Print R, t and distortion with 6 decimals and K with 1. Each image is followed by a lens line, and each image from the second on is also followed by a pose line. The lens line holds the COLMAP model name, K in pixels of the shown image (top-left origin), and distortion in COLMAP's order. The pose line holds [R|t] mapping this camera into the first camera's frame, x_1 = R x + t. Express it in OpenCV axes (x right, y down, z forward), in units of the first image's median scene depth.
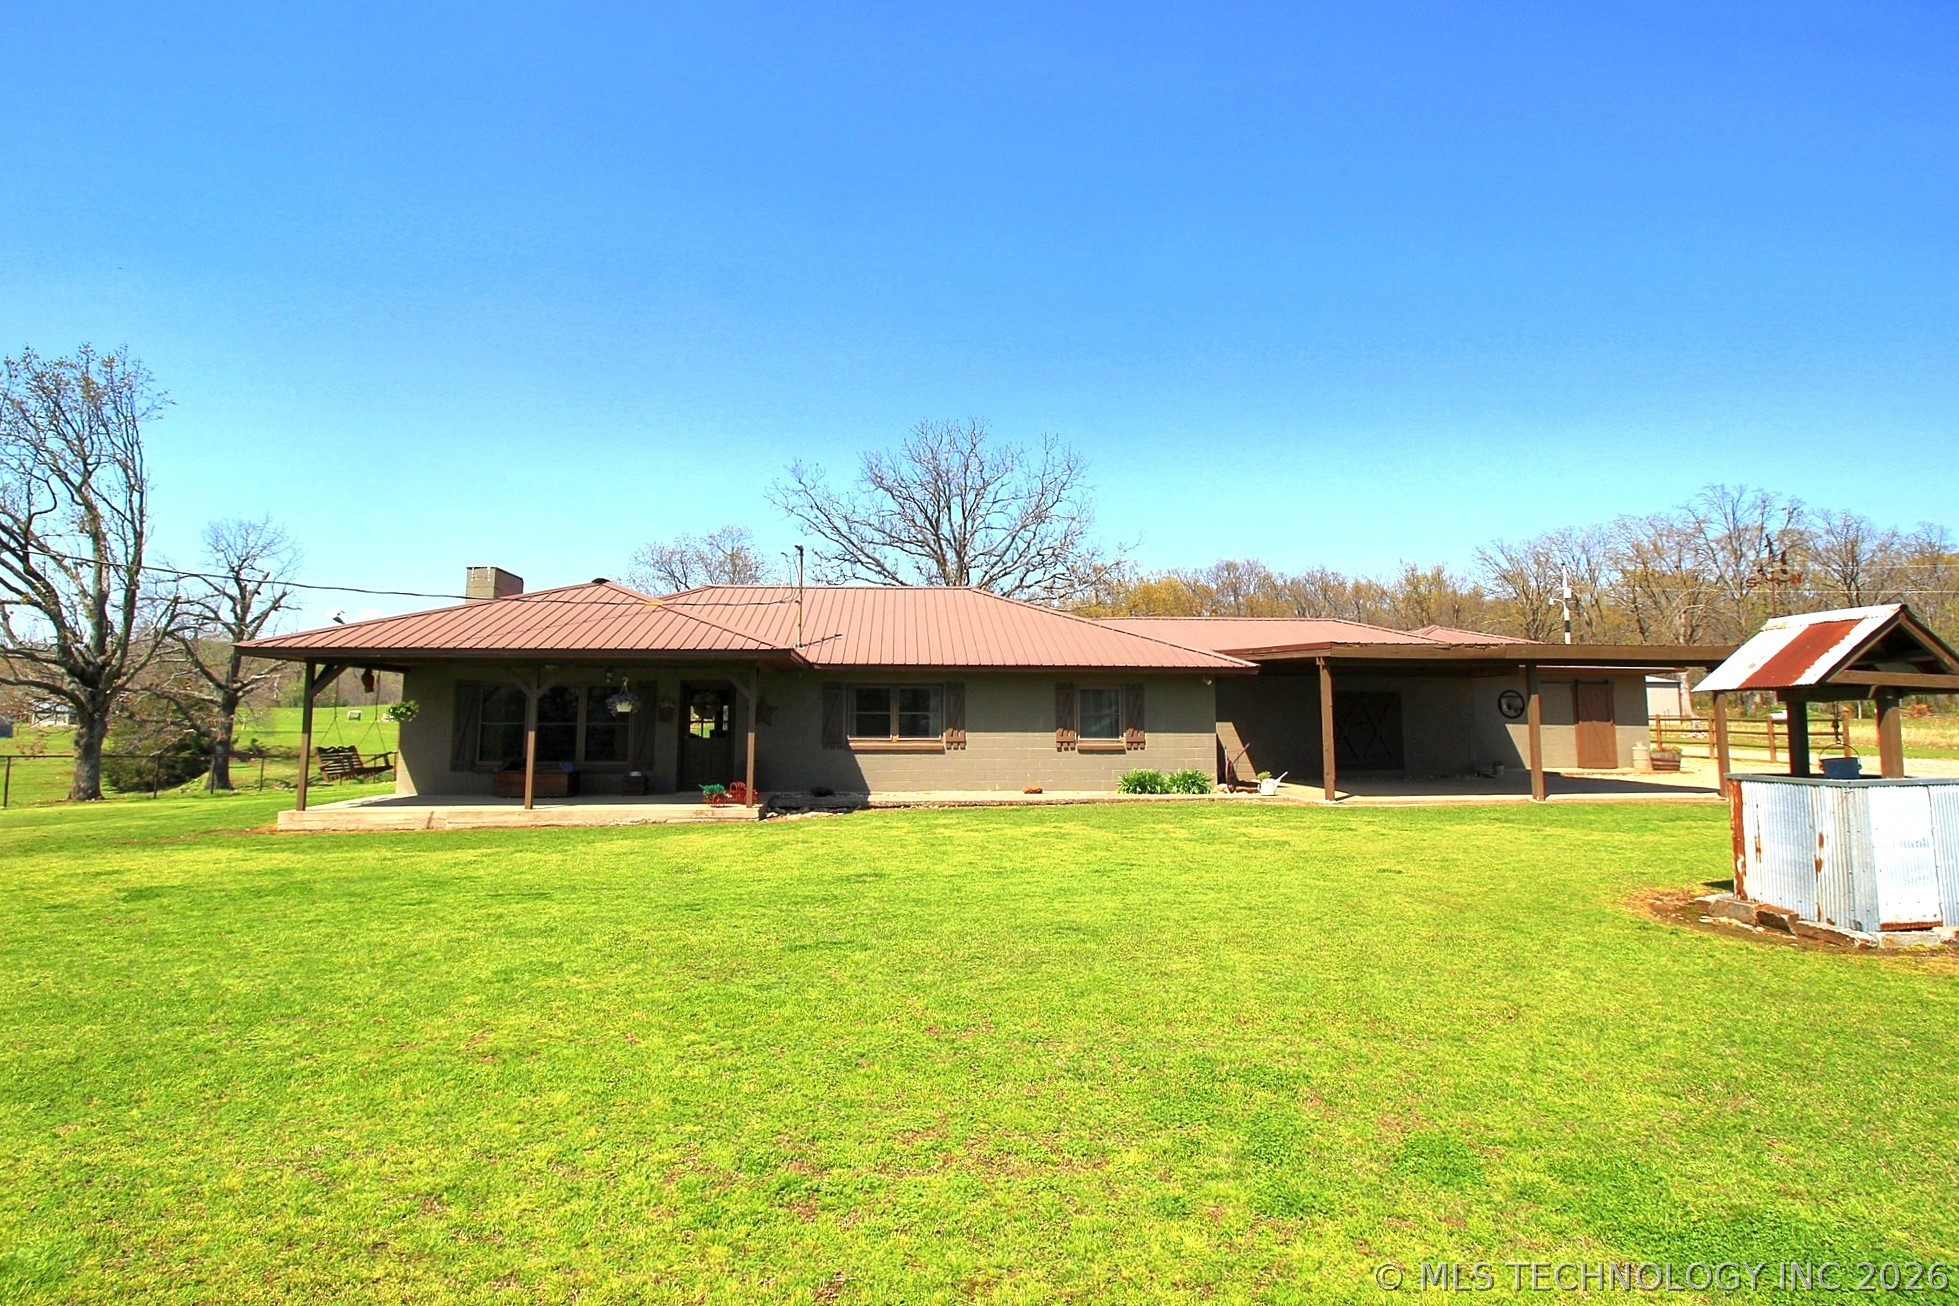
lens RADIAL K [[975.8, 0, 979.5], [0, 975.8, 653.0], [0, 0, 1]] dist [-0.001222, -0.000304]
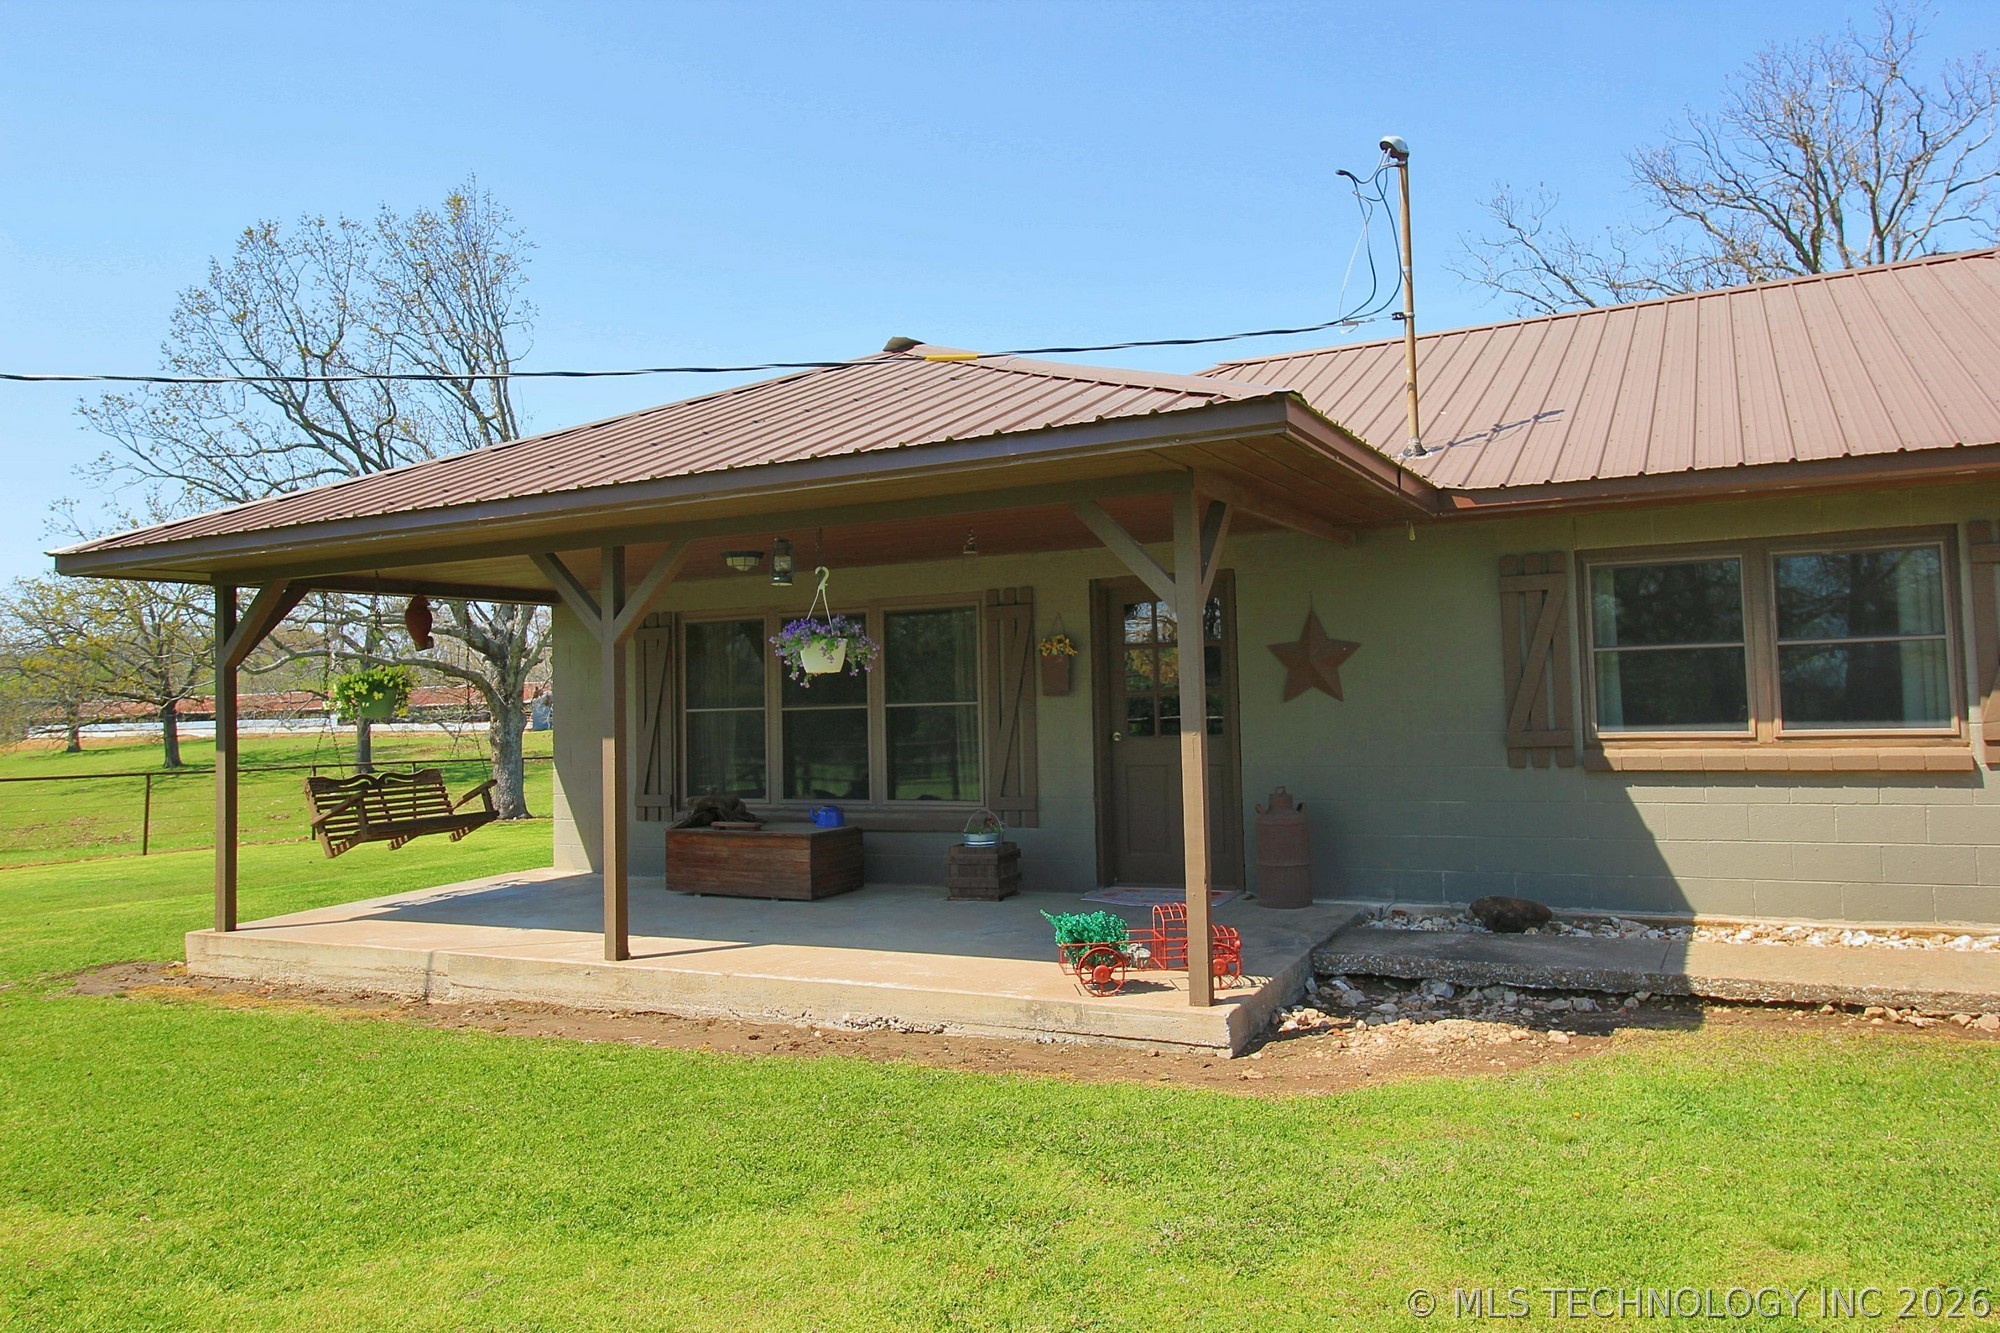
lens RADIAL K [[1400.4, 0, 997.9], [0, 1400.4, 624.9], [0, 0, 1]] dist [-0.007263, -0.004262]
pose [[0.841256, -0.053421, -0.537991, -0.055837], [0.068638, 0.997607, 0.008271, 0.037667], [0.536262, -0.043885, 0.842910, 0.540855]]
